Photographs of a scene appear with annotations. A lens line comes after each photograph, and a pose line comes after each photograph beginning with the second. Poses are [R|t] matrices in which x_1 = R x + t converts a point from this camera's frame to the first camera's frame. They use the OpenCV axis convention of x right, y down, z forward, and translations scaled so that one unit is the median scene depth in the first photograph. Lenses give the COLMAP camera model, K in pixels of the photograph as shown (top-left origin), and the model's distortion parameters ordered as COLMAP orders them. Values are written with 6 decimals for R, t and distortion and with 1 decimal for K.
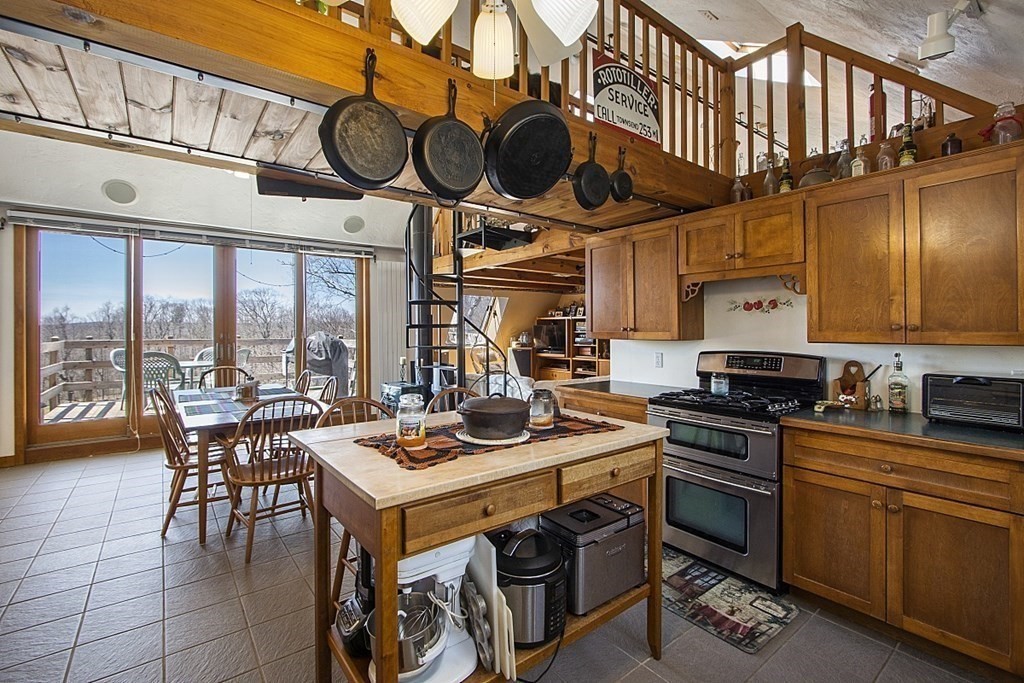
lens RADIAL K [[462.7, 0, 511.2], [0, 462.7, 331.6], [0, 0, 1]] dist [0.000734, 0.000197]
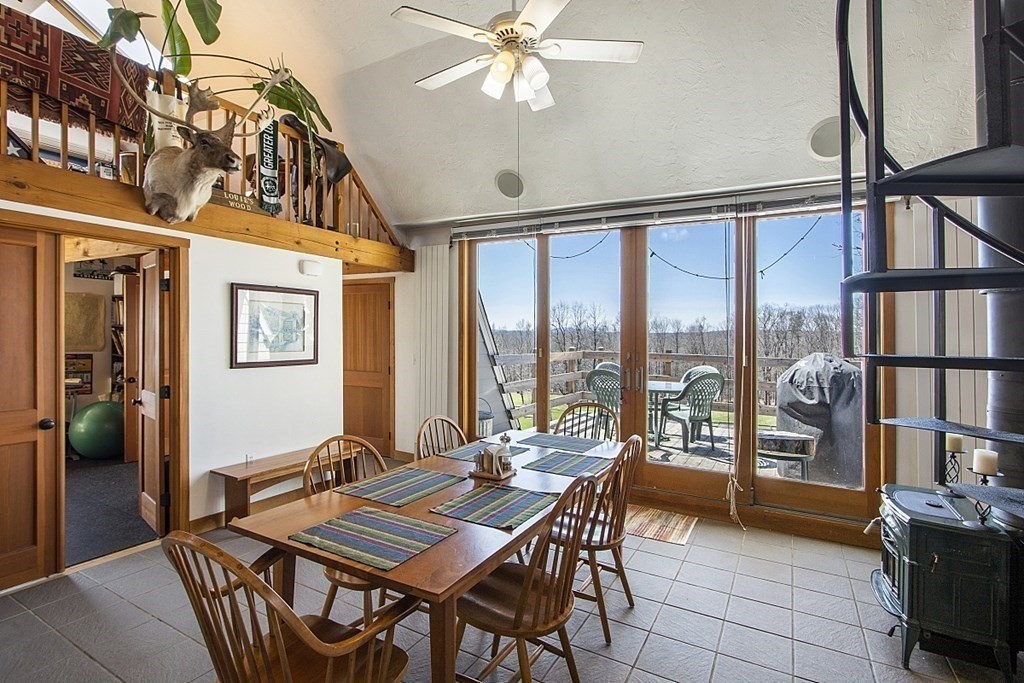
lens RADIAL K [[497.3, 0, 500.0], [0, 497.3, 338.8], [0, 0, 1]] dist [0.000239, 0.000059]
pose [[0.379560, 0.018921, -0.924974, 0.004020], [-0.022805, 0.999678, 0.011091, -0.016143], [0.924886, 0.016885, 0.379870, 0.418131]]
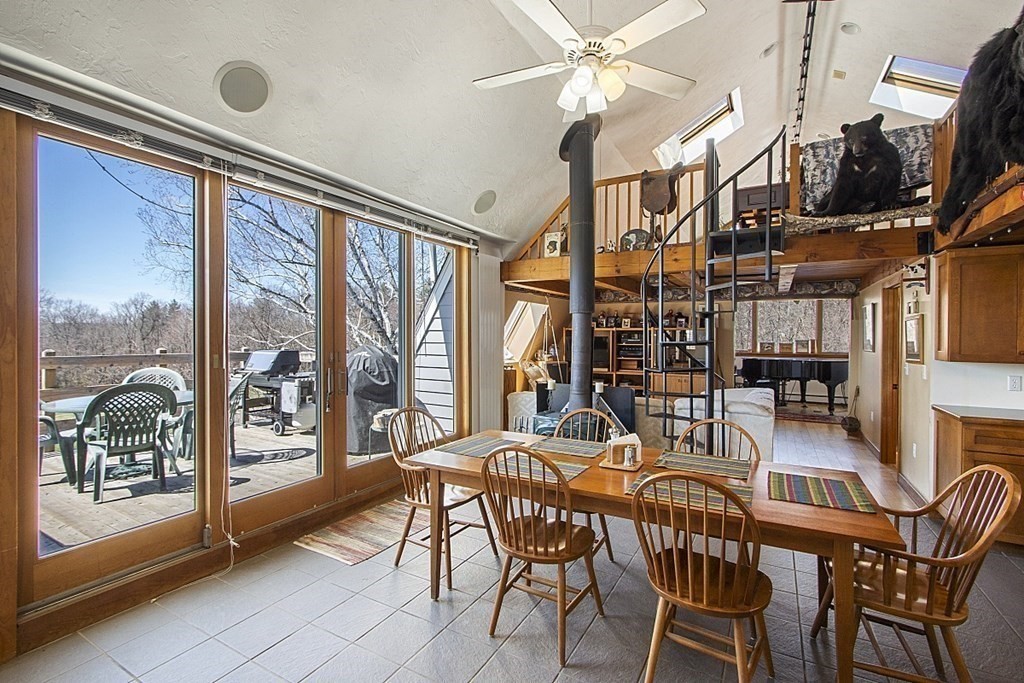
lens RADIAL K [[462.7, 0, 511.2], [0, 462.7, 331.6], [0, 0, 1]] dist [0.000734, 0.000197]
pose [[0.926013, 0.010473, 0.377347, -0.497773], [-0.005487, 0.999883, -0.014285, -0.012330], [-0.377453, 0.011158, 0.925962, 0.262634]]
